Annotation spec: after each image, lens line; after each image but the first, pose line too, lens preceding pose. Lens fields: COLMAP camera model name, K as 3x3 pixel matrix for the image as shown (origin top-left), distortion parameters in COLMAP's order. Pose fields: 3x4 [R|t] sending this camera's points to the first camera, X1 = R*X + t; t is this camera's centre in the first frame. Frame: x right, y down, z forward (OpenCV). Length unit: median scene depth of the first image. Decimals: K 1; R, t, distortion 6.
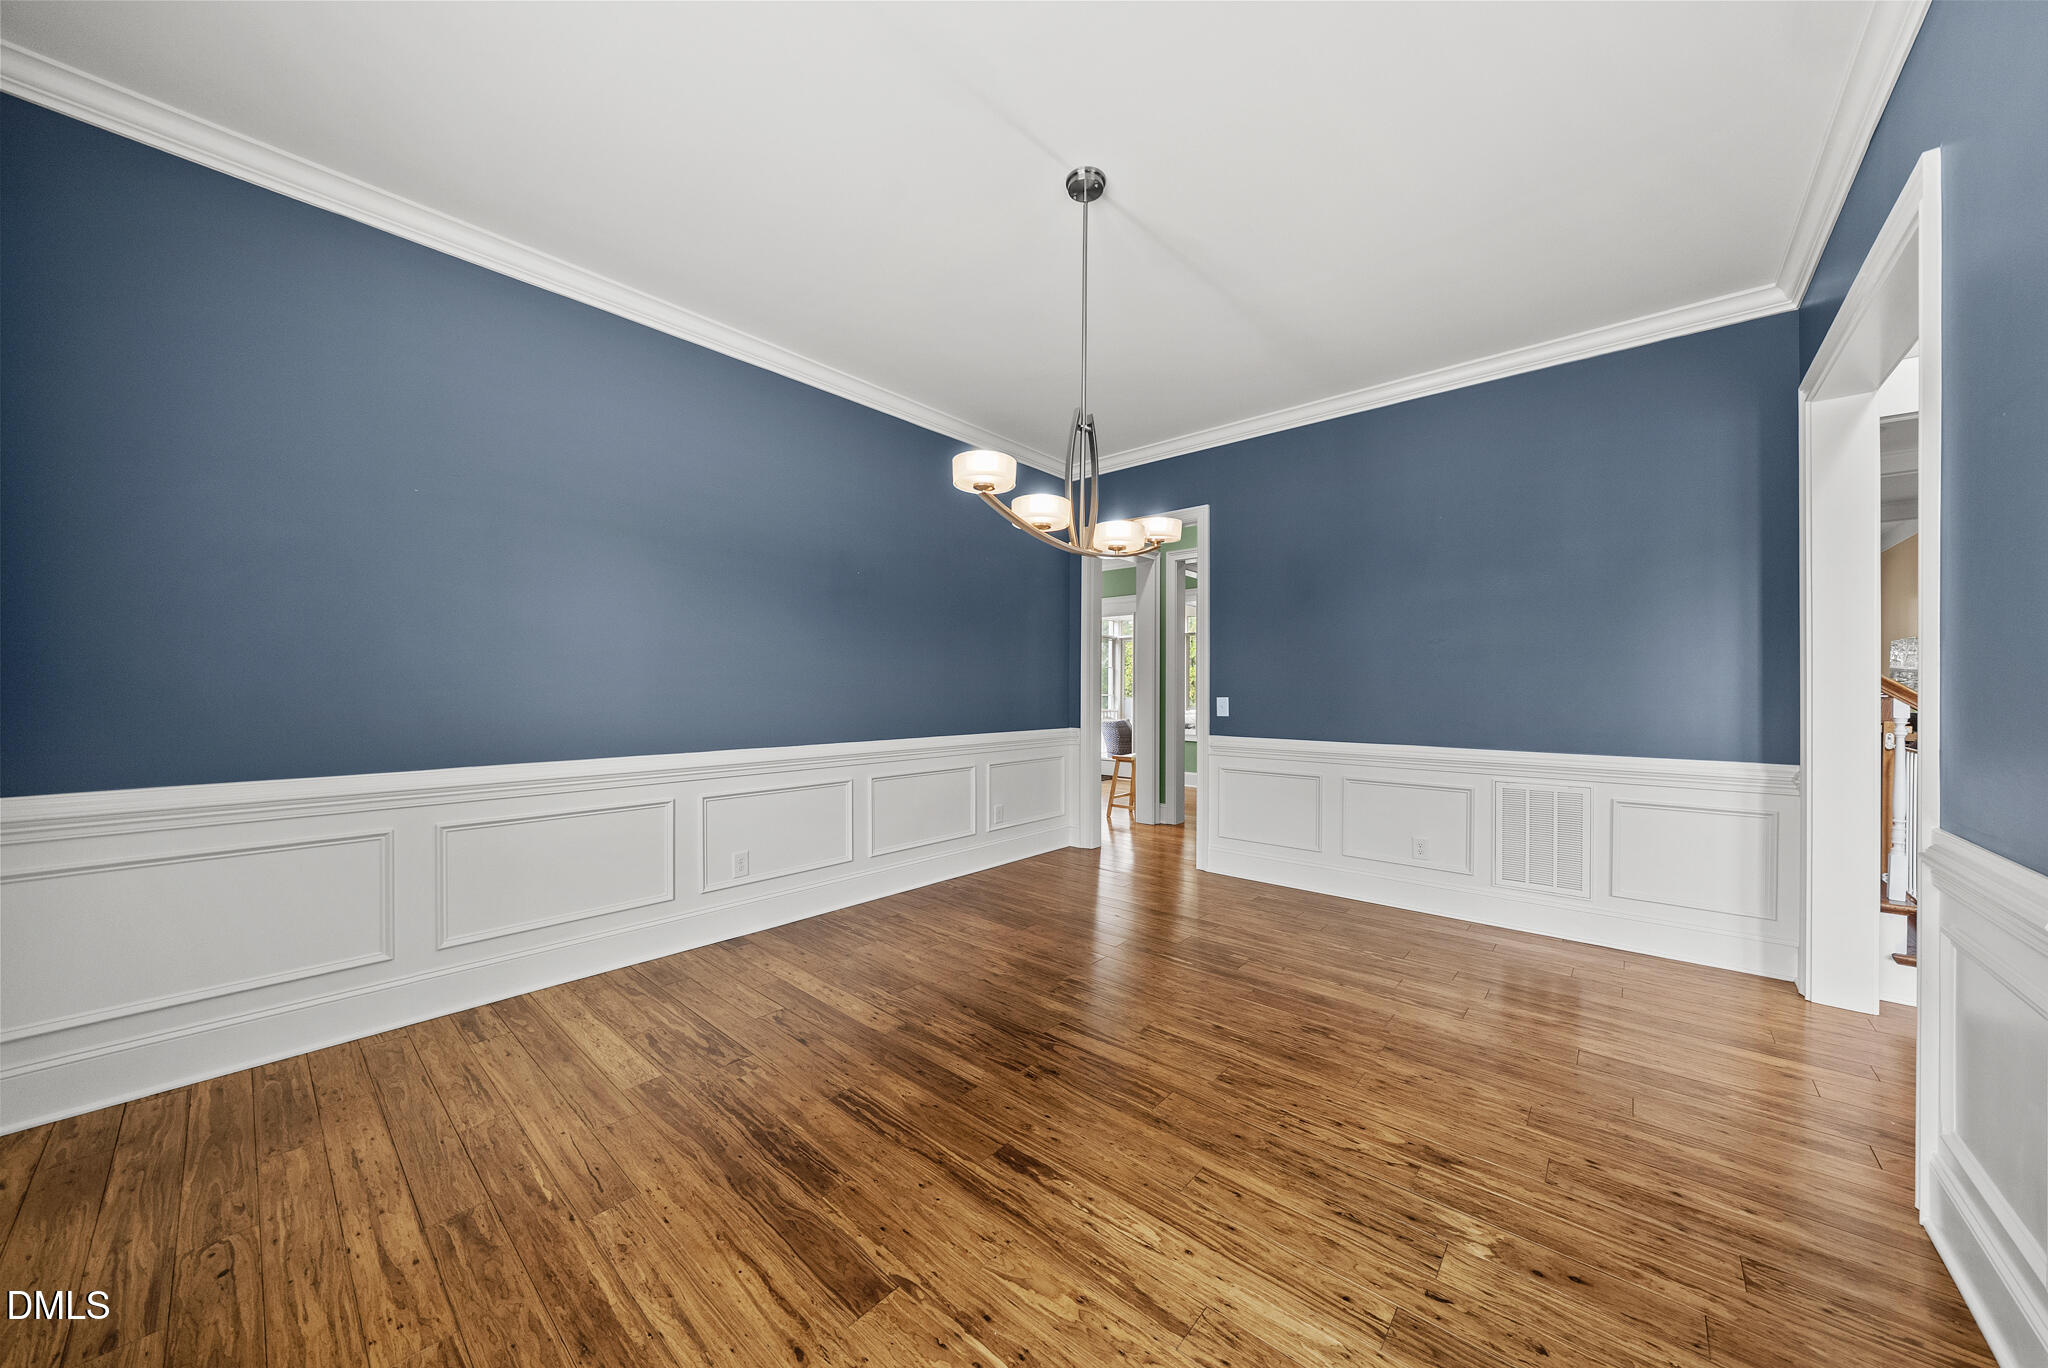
lens RADIAL K [[715.6, 0, 1005.1], [0, 715.6, 687.2], [0, 0, 1]] dist [-0.005261, -0.000193]
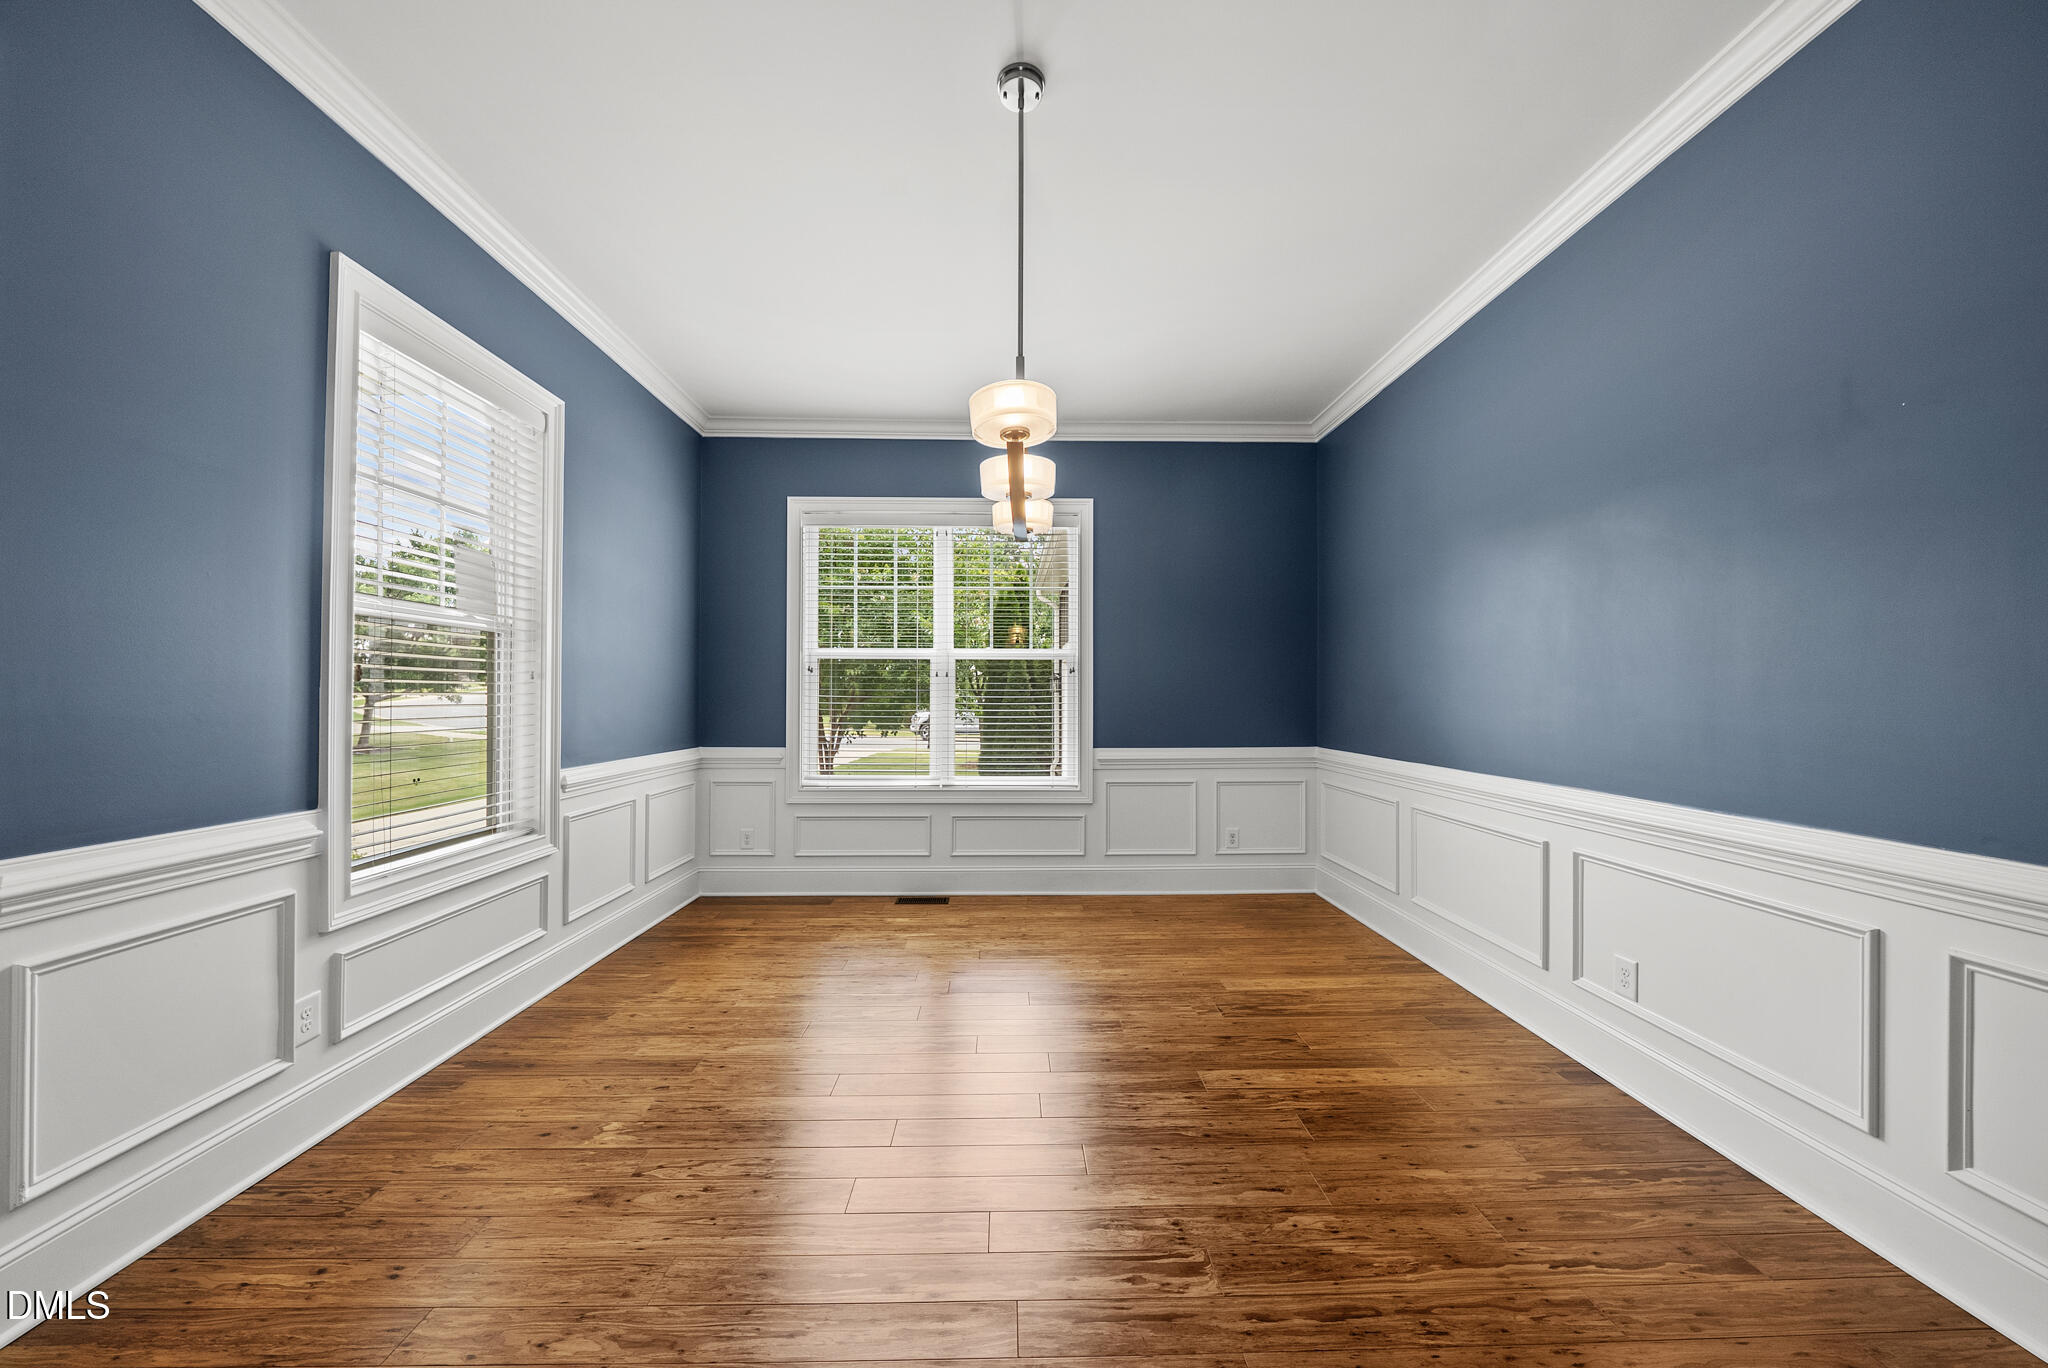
lens RADIAL K [[715.6, 0, 1033.1], [0, 715.6, 691.9], [0, 0, 1]] dist [-0.005261, -0.000193]
pose [[-0.720266, -0.009811, -0.693629, 0.614388], [-0.003660, 0.999940, -0.010344, 0.003786], [0.693689, -0.004911, -0.720258, 1.484133]]
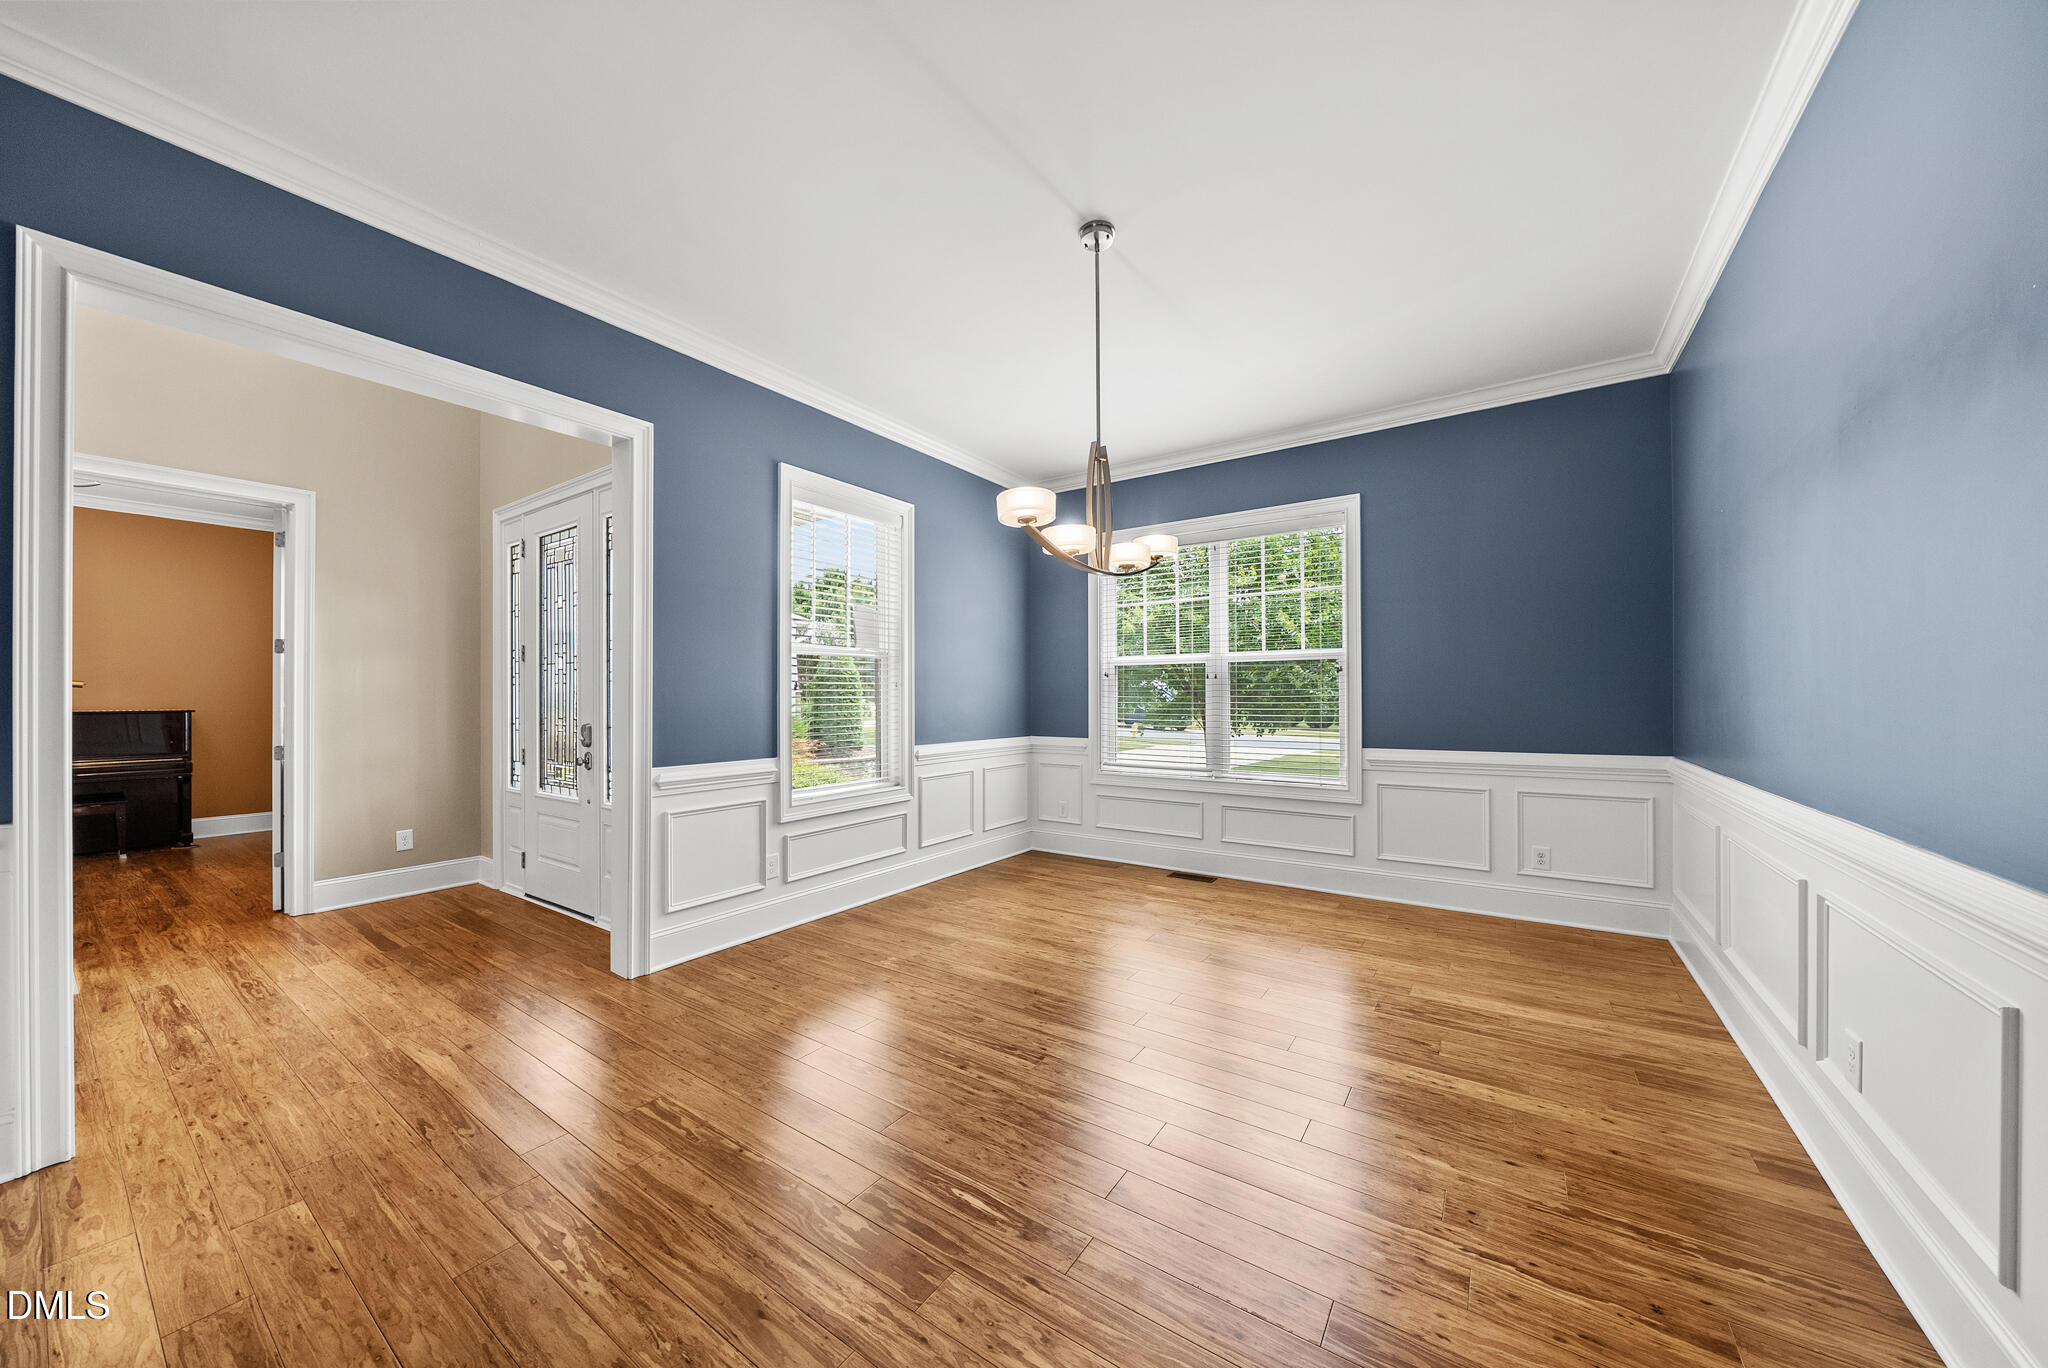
lens RADIAL K [[715.6, 0, 1013.8], [0, 715.6, 692.9], [0, 0, 1]] dist [-0.005261, -0.000193]
pose [[-0.991684, -0.000213, -0.128698, 0.348832], [0.000856, 0.999966, -0.008254, 0.003990], [0.128695, -0.008296, -0.991649, 1.910405]]
